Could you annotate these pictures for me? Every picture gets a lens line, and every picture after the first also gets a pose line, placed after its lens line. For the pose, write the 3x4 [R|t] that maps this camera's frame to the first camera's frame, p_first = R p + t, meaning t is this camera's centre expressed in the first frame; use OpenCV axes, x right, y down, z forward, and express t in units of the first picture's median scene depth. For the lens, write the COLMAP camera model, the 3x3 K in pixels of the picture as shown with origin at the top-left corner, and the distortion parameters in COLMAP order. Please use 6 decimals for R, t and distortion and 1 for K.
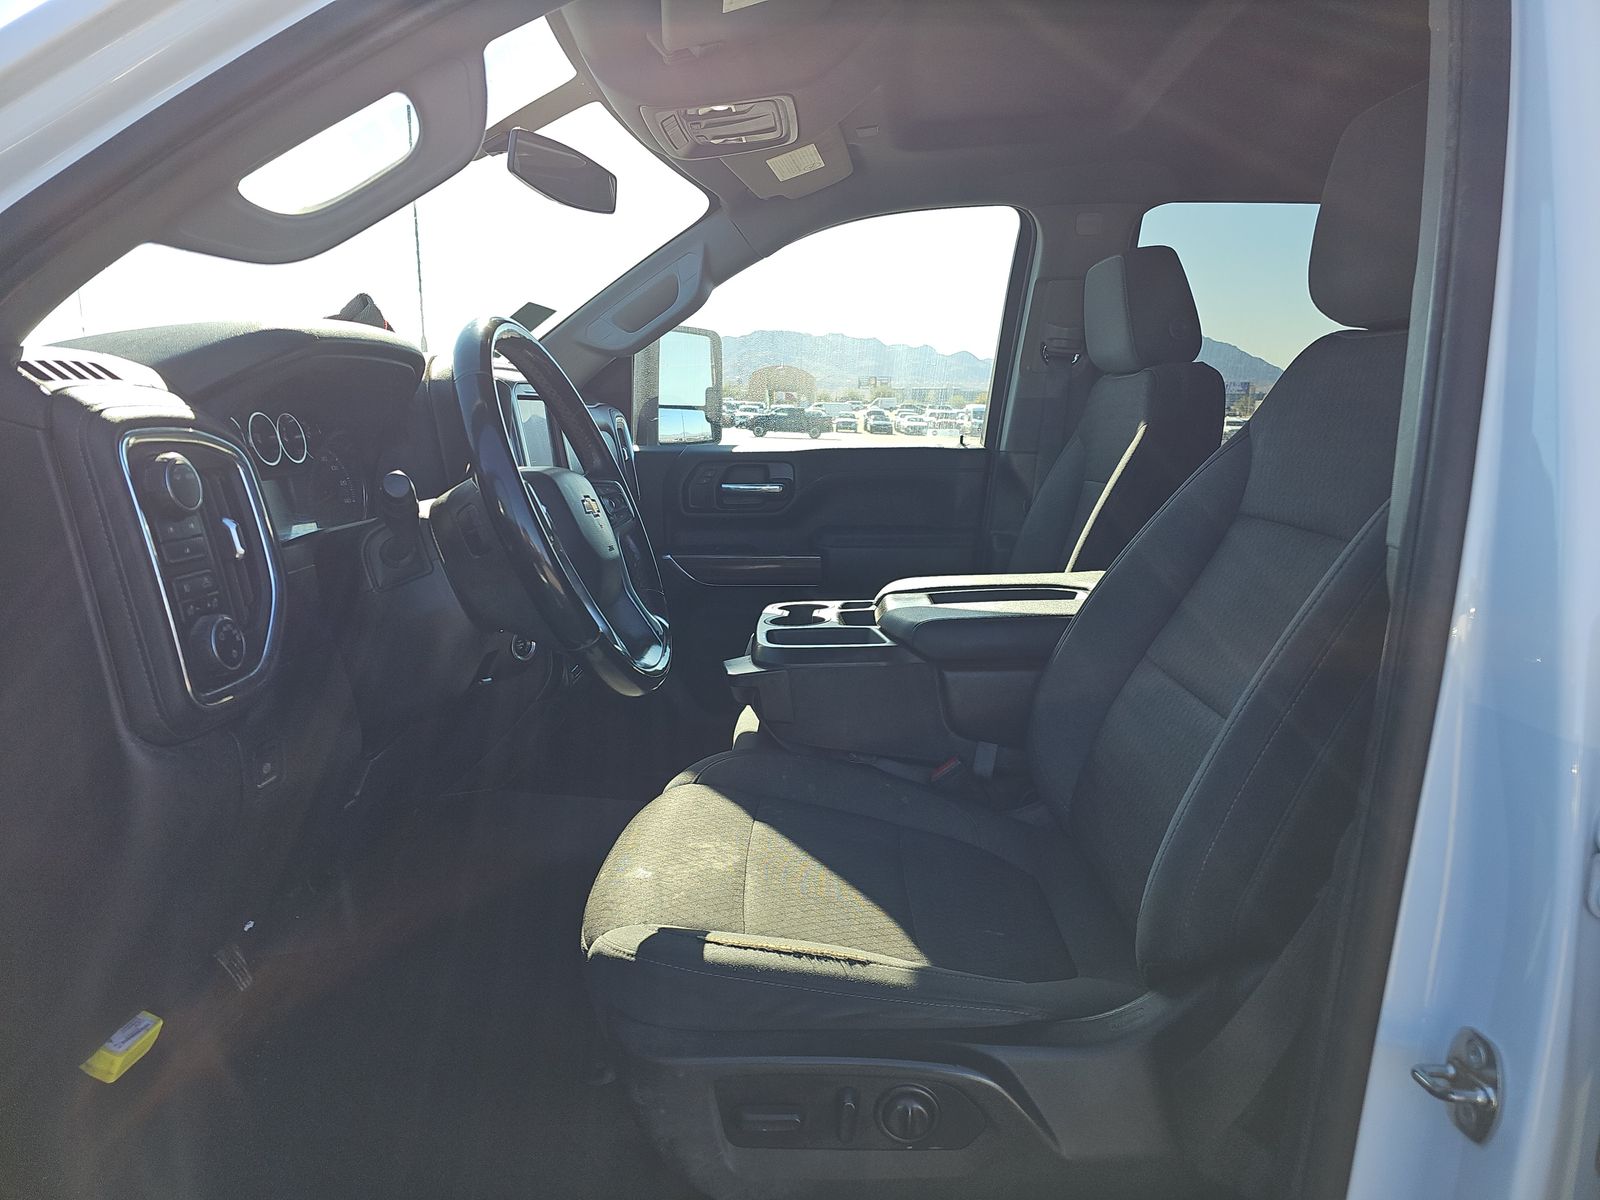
lens RADIAL K [[1064.5, 0, 800.0], [0, 1064.5, 600.0], [0, 0, 1]] dist [0.037791, -0.037219]
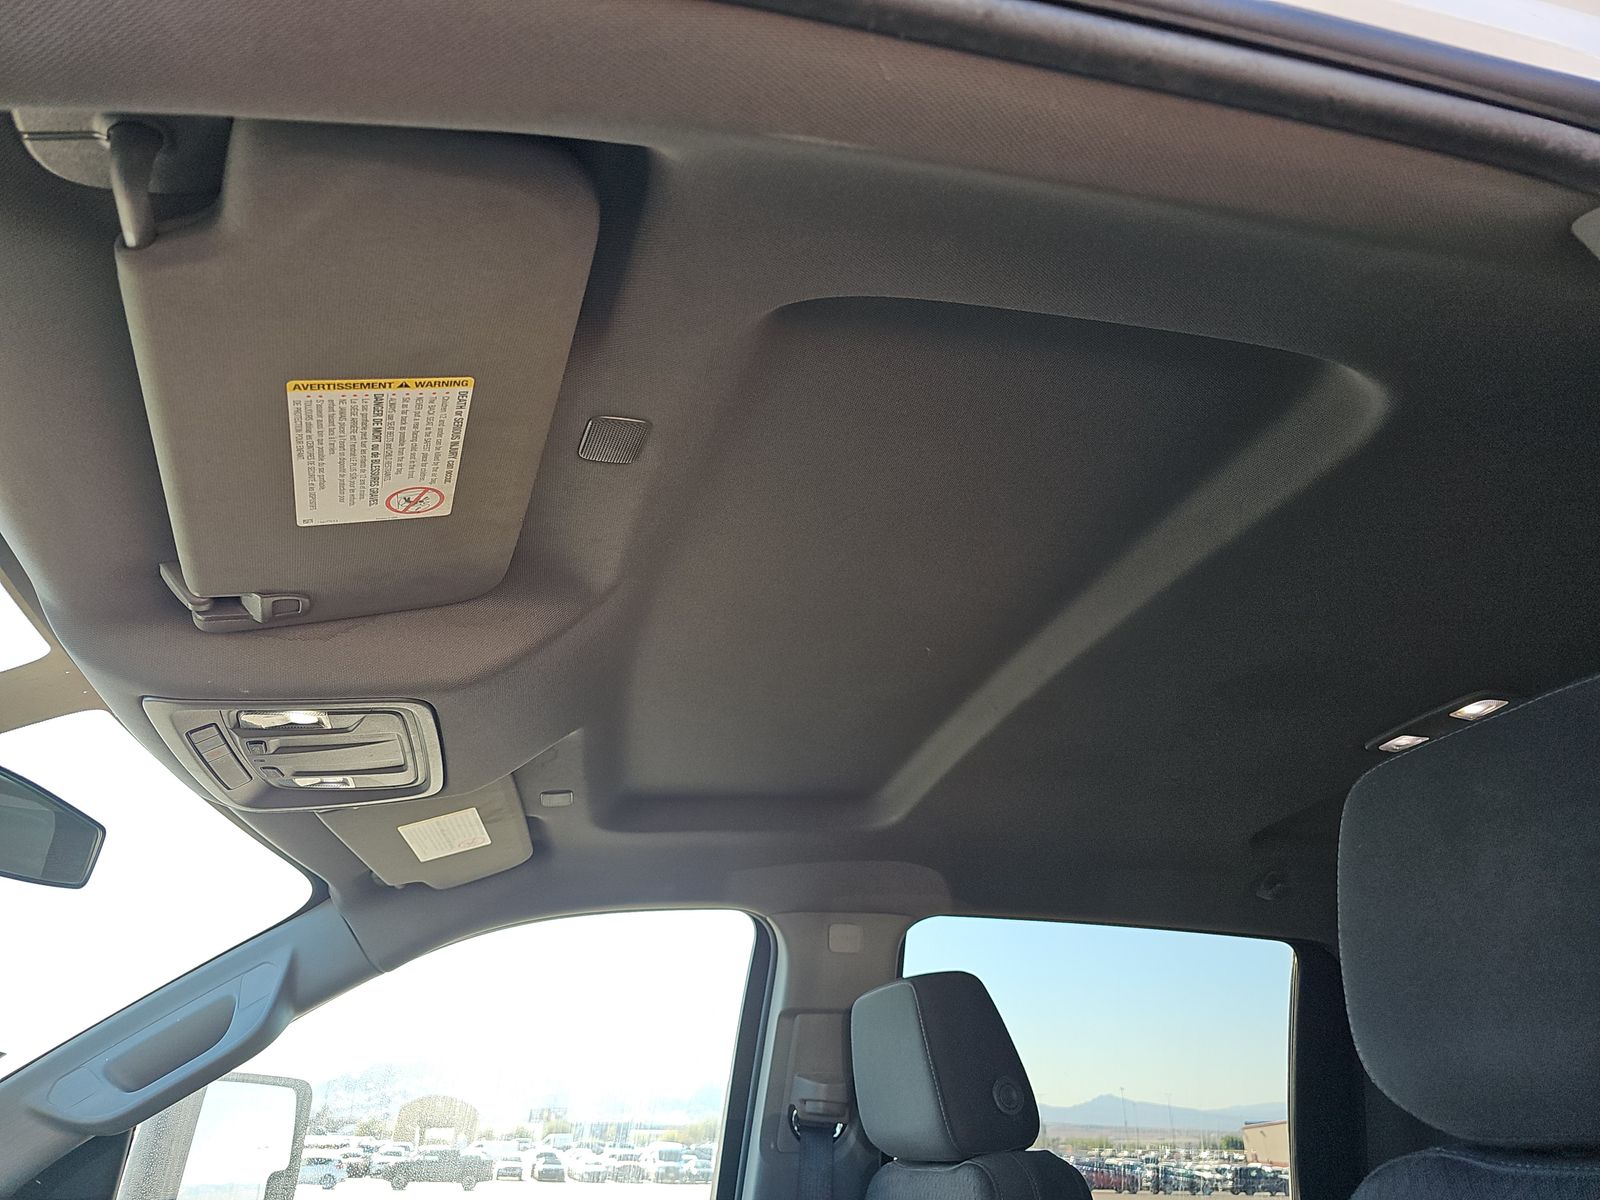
lens RADIAL K [[1064.5, 0, 800.0], [0, 1064.5, 600.0], [0, 0, 1]] dist [0.037791, -0.037219]
pose [[0.961866, 0.112838, 0.249161, 0.022305], [0.060145, 0.801391, -0.595110, -0.090297], [-0.266826, 0.587402, 0.764044, 0.275704]]
